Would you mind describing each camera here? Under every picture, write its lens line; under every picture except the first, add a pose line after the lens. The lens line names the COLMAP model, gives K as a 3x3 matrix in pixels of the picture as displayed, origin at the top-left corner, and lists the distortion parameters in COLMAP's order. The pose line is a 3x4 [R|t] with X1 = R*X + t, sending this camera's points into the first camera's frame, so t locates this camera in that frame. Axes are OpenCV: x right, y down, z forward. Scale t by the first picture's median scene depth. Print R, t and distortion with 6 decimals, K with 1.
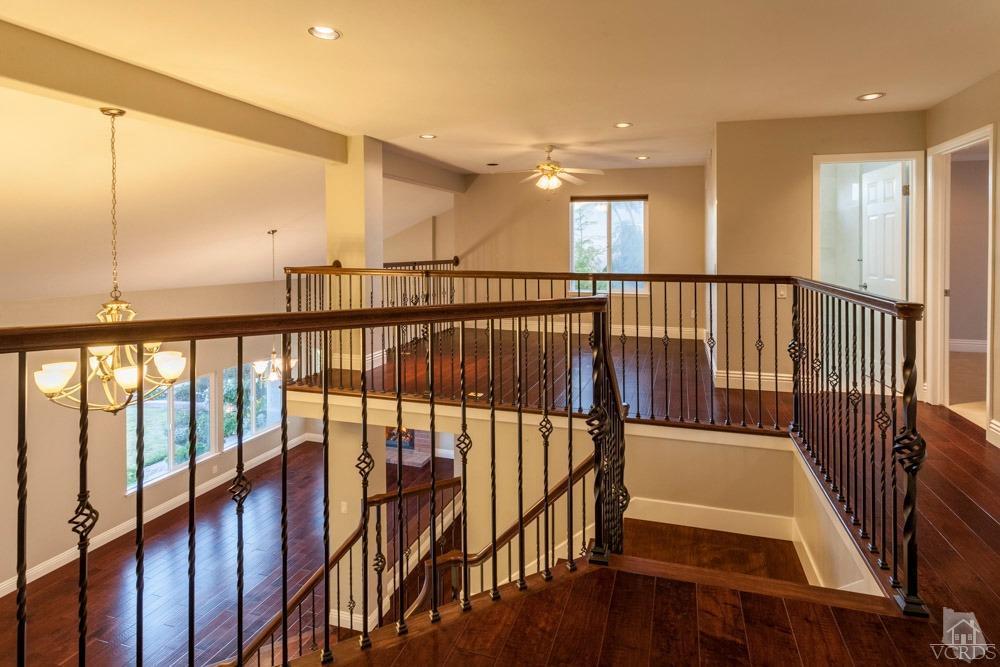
lens RADIAL K [[516.2, 0, 499.8], [0, 516.2, 305.9], [0, 0, 1]] dist [-0.001255, -0.000662]
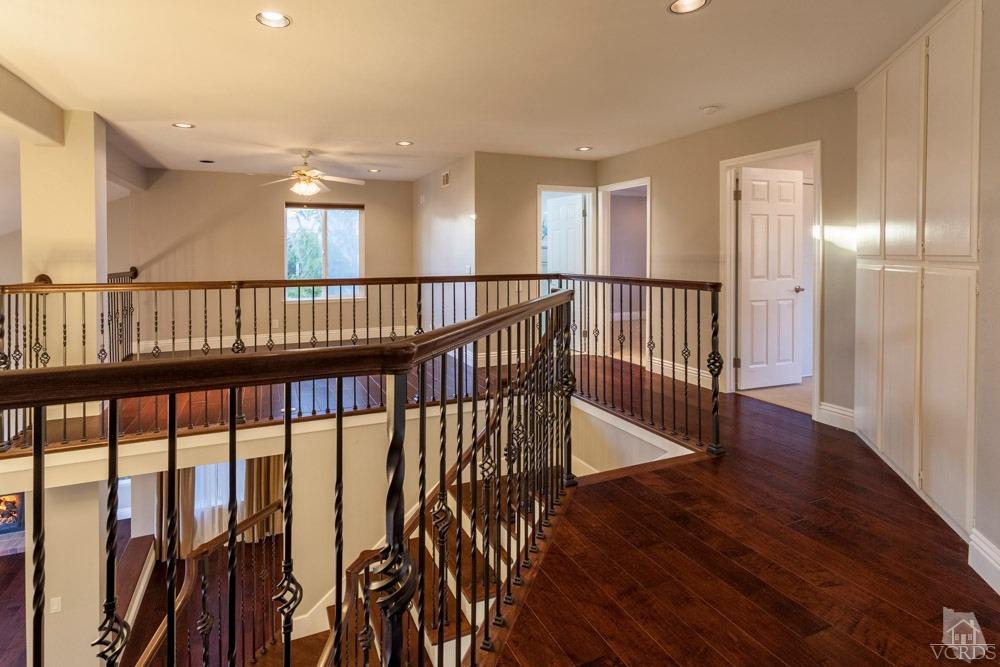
lens RADIAL K [[481.9, 0, 499.6], [0, 481.9, 331.7], [0, 0, 1]] dist [0.006053, -0.000036]
pose [[0.783357, -0.109335, 0.611881, -0.242161], [0.079188, 0.993941, 0.076223, -0.007087], [-0.616507, -0.011256, 0.787269, 0.038839]]
